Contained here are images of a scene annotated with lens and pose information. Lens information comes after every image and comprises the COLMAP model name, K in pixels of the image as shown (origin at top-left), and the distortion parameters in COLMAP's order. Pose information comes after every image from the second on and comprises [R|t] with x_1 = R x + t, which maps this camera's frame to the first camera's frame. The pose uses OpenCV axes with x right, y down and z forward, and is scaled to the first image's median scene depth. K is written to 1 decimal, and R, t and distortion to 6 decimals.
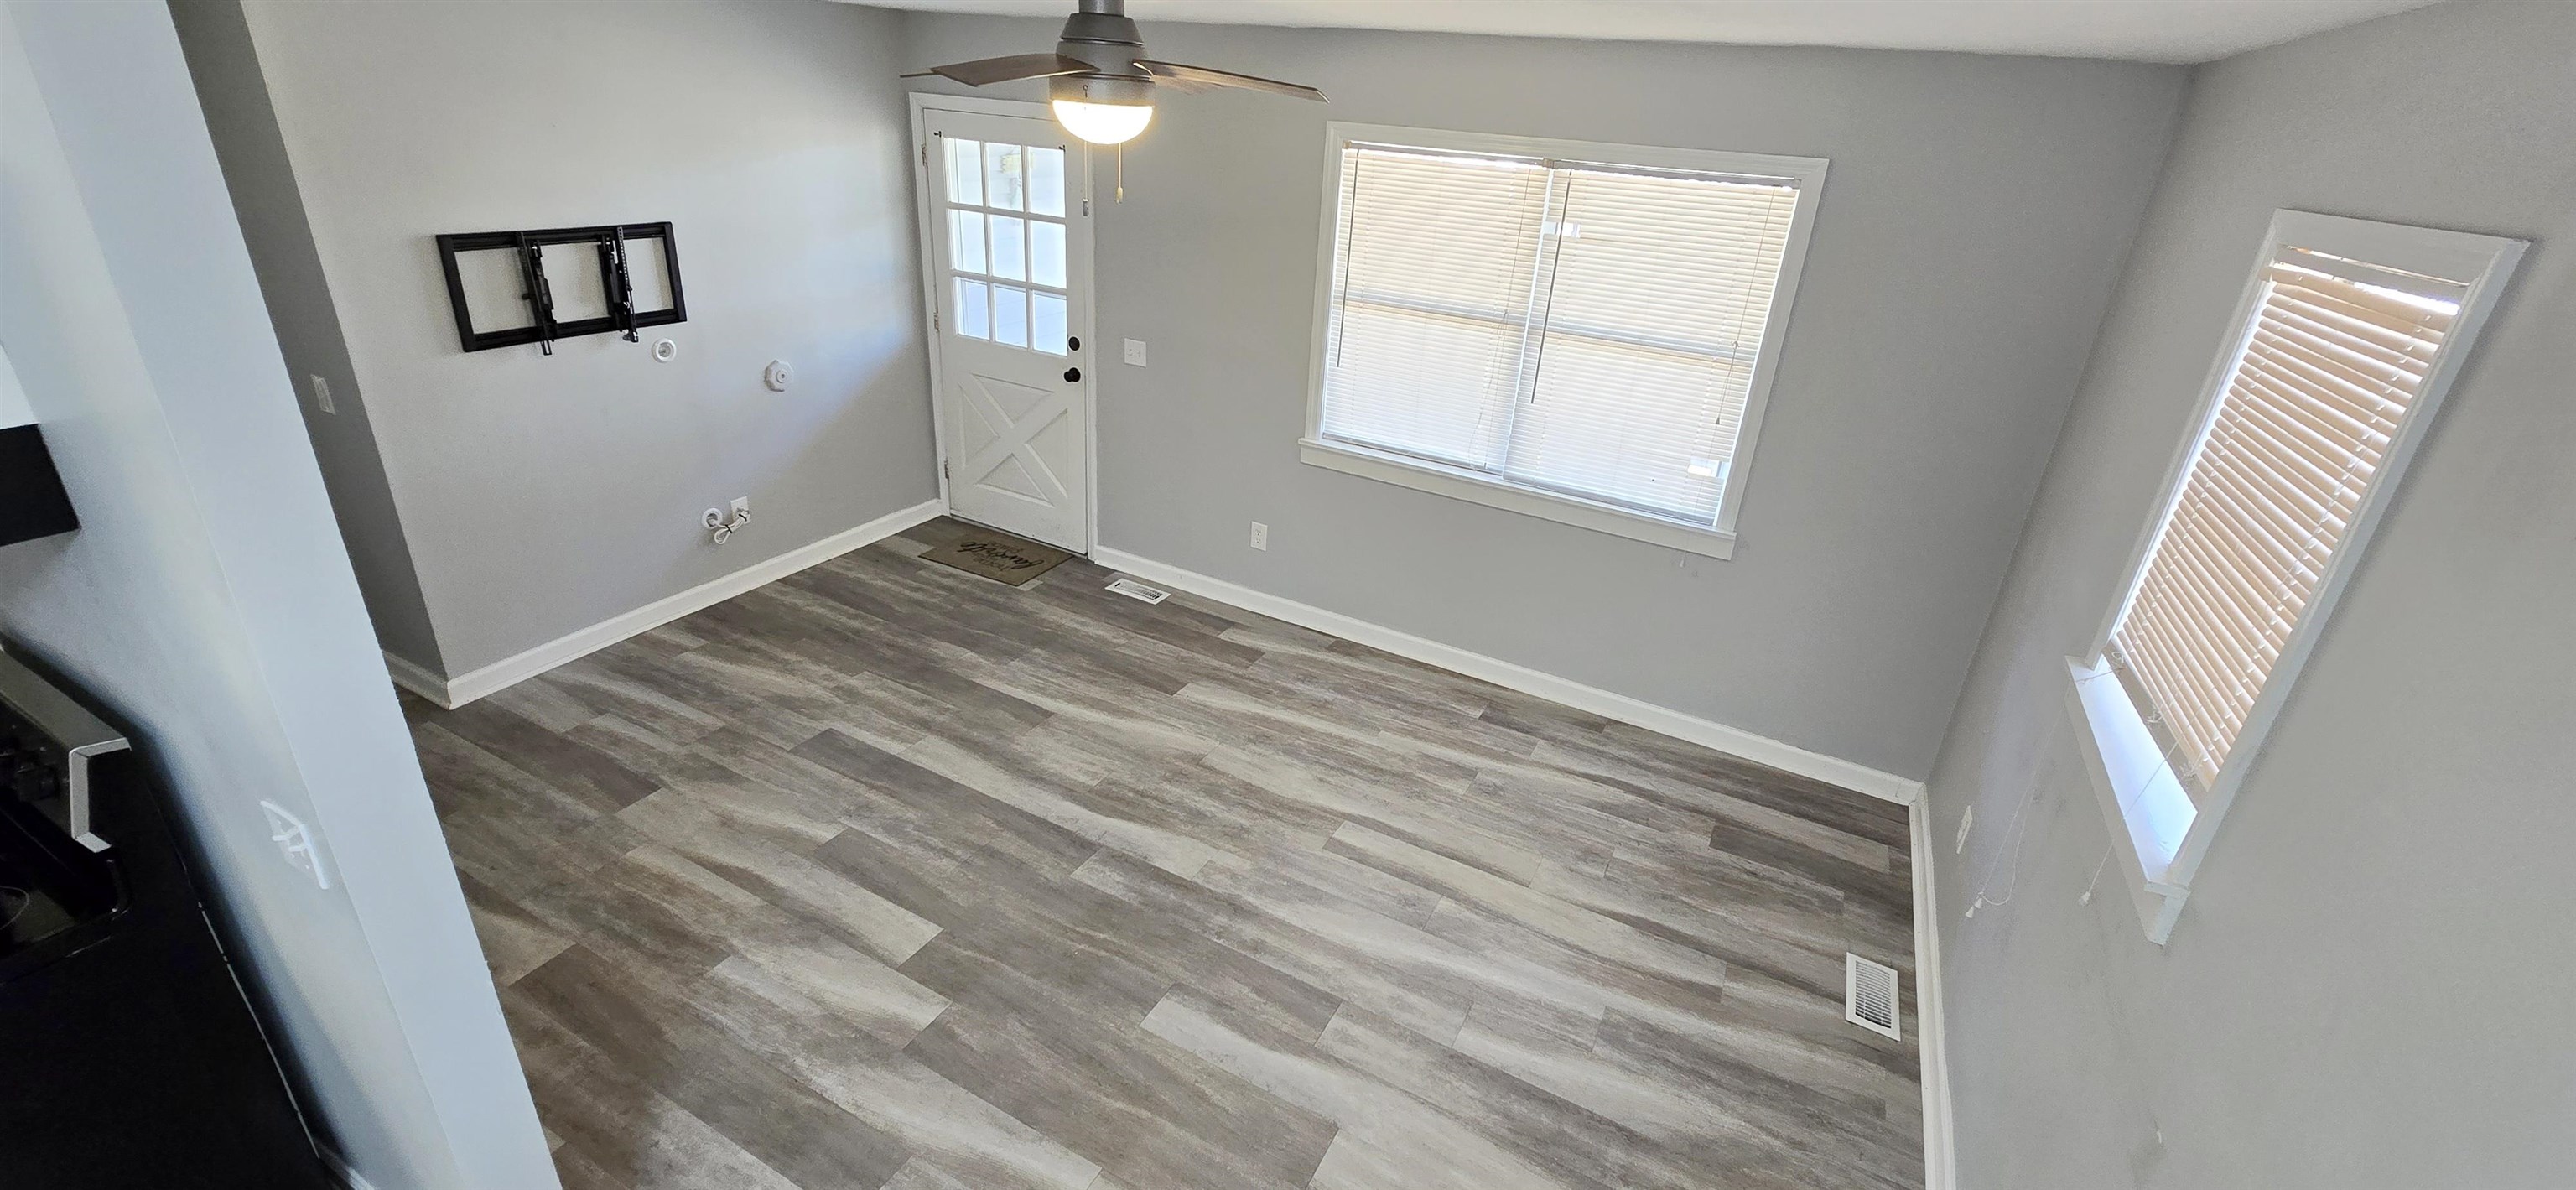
lens RADIAL K [[1047.3, 0, 1293.8], [0, 1047.3, 590.4], [0, 0, 1]] dist [-0.004011, -0.000161]
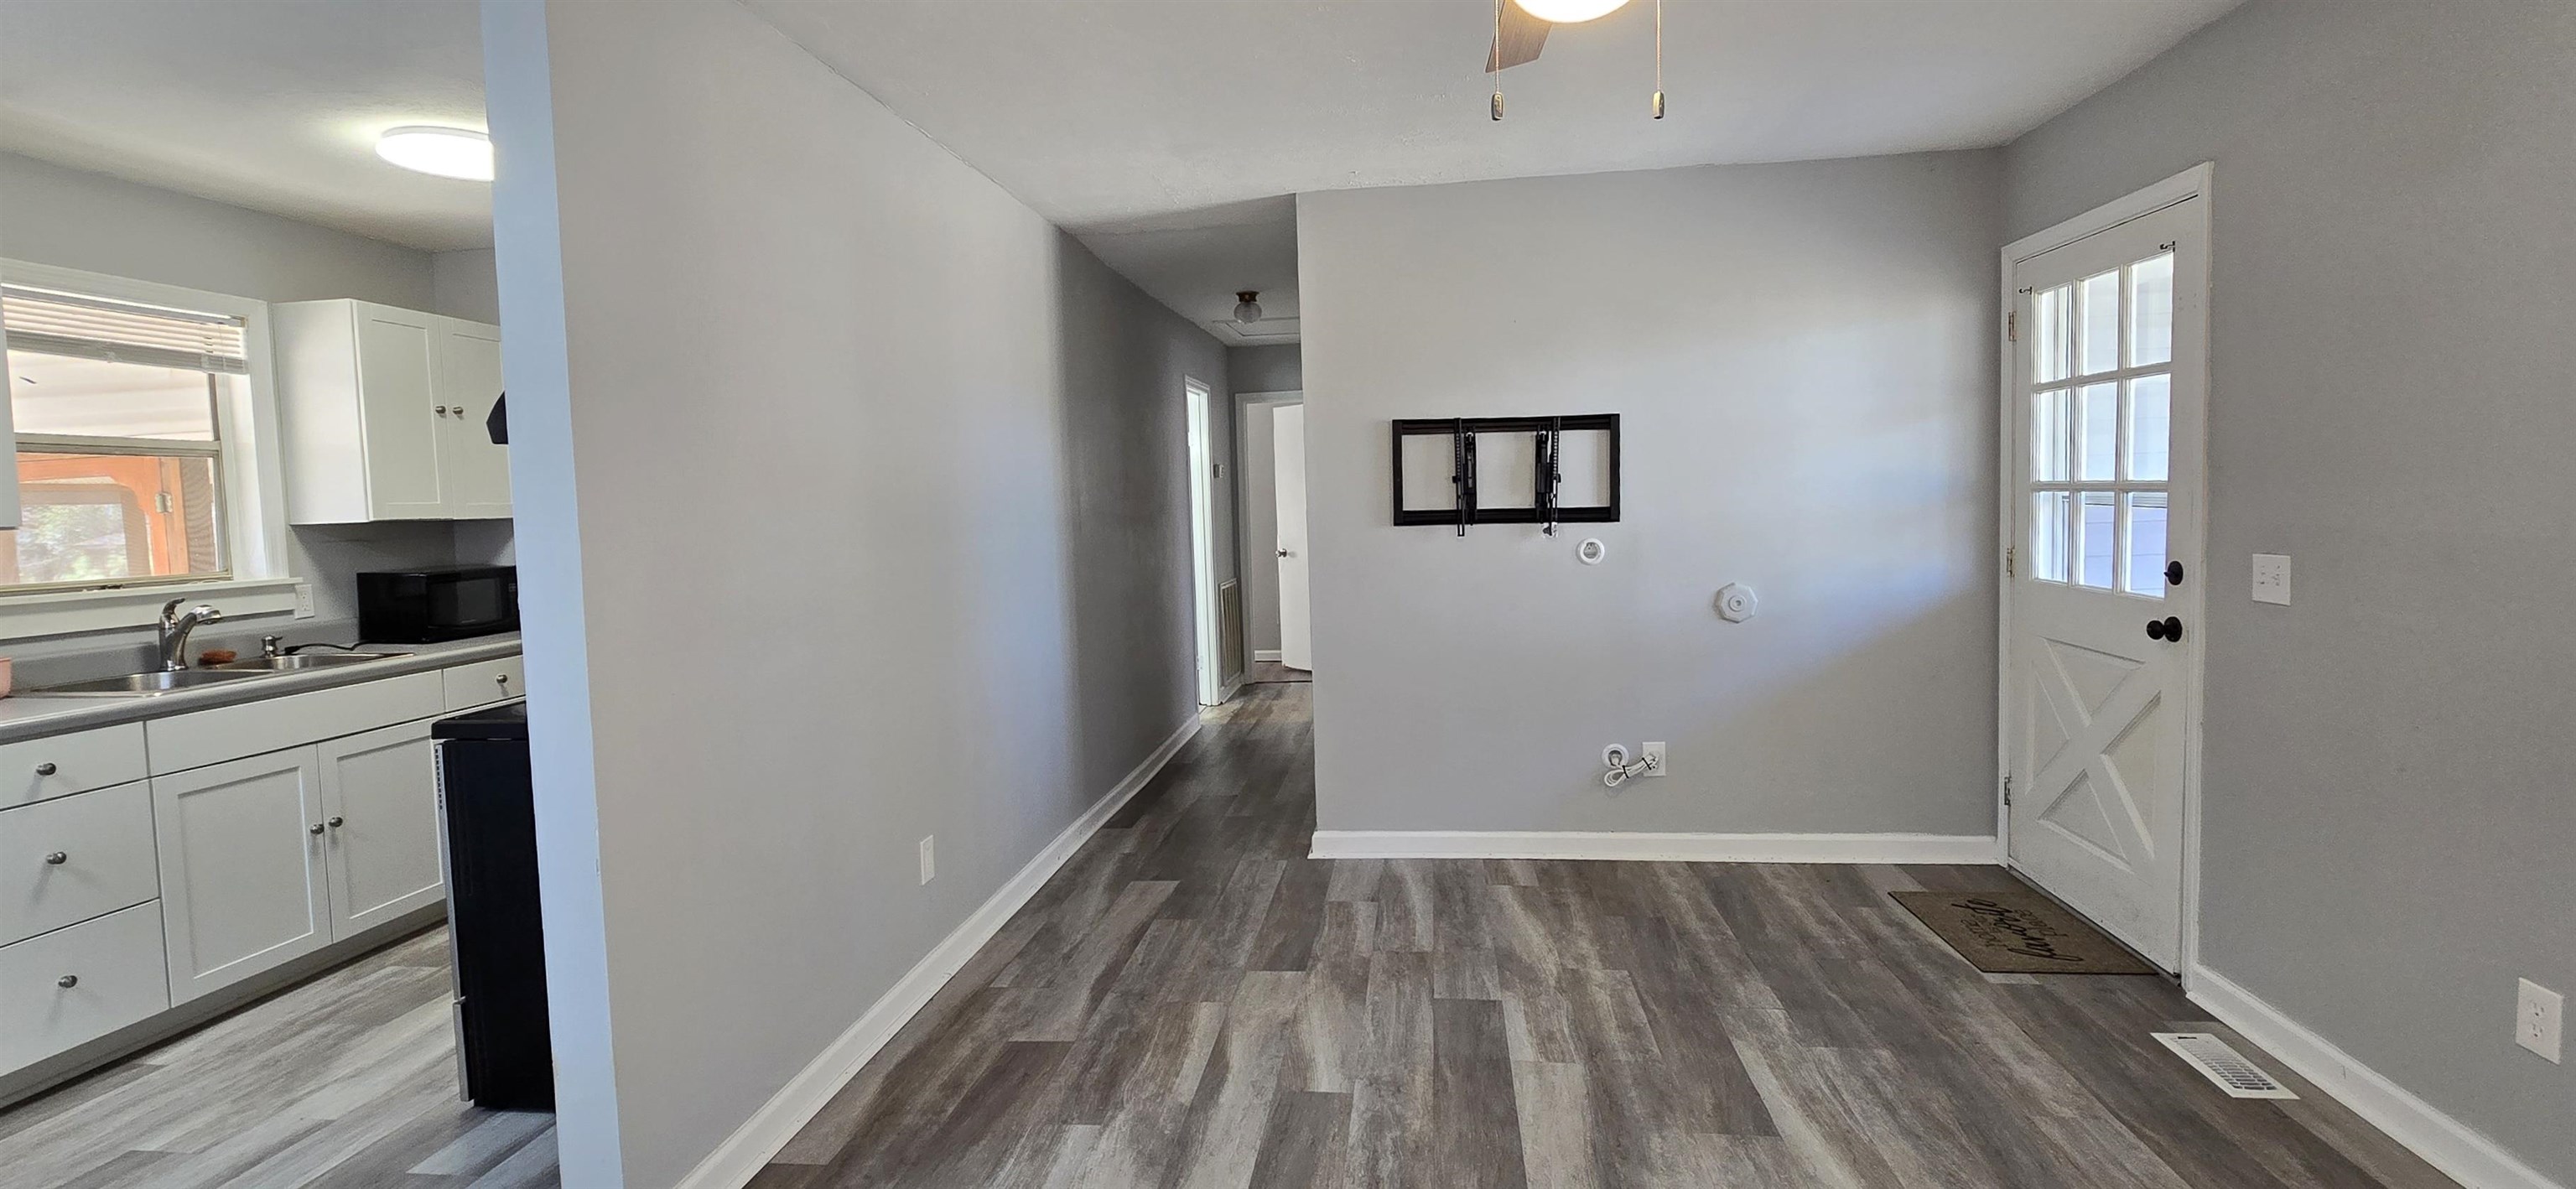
lens RADIAL K [[1161.0, 0, 1295.7], [0, 1161.0, 580.4], [0, 0, 1]] dist [-0.000766, -0.000069]
pose [[0.350036, -0.008360, -0.936699, 0.243295], [-0.349162, 0.926733, -0.138750, 0.020602], [0.869230, 0.375627, 0.321471, 0.464309]]
